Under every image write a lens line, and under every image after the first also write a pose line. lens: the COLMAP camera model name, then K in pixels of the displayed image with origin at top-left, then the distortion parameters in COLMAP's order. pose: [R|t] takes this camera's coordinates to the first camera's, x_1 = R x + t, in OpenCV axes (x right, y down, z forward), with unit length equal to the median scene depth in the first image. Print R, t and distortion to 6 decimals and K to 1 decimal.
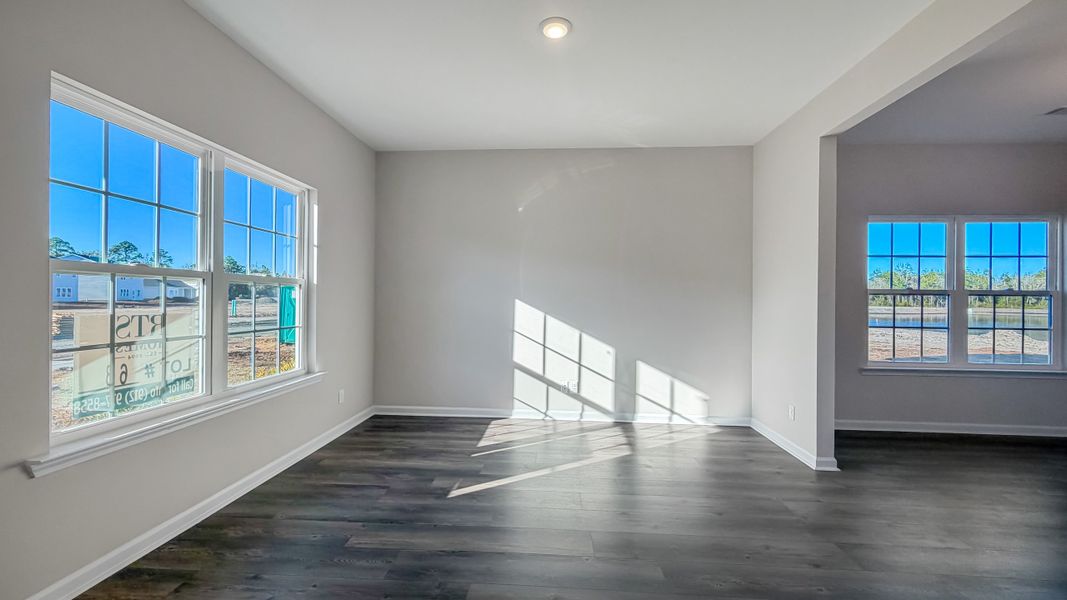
lens RADIAL K [[432.7, 0, 533.5], [0, 432.7, 300.0], [0, 0, 1]] dist [0.000781, -0.000013]
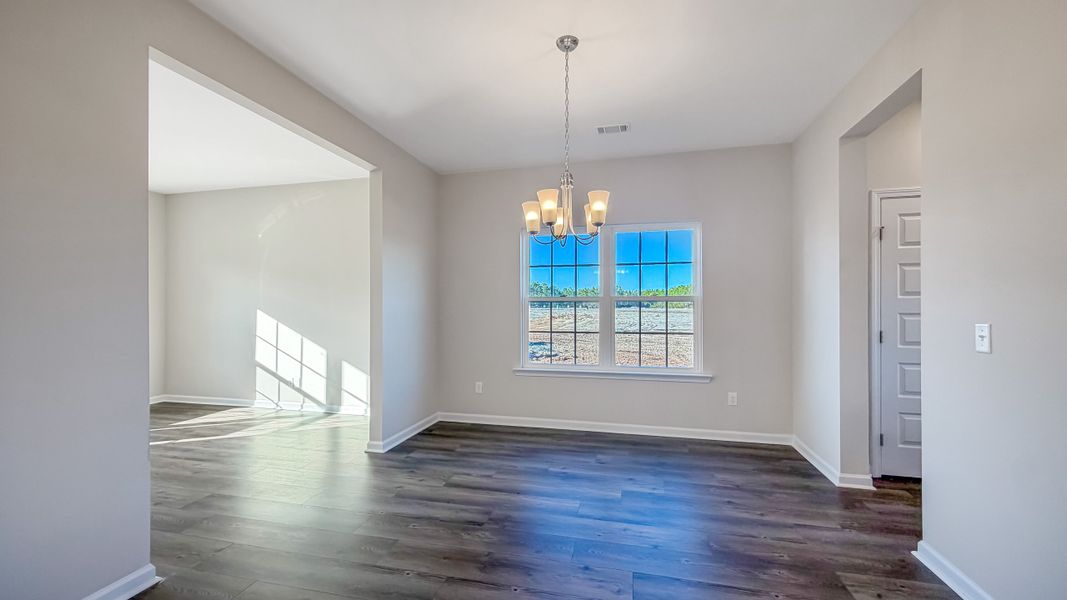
lens RADIAL K [[432.7, 0, 533.5], [0, 432.7, 300.0], [0, 0, 1]] dist [0.000781, -0.000013]
pose [[0.985622, -0.013926, -0.168391, 0.941425], [0.009910, 0.999647, -0.024662, 0.009968], [0.168675, 0.022639, 0.985412, -0.072519]]
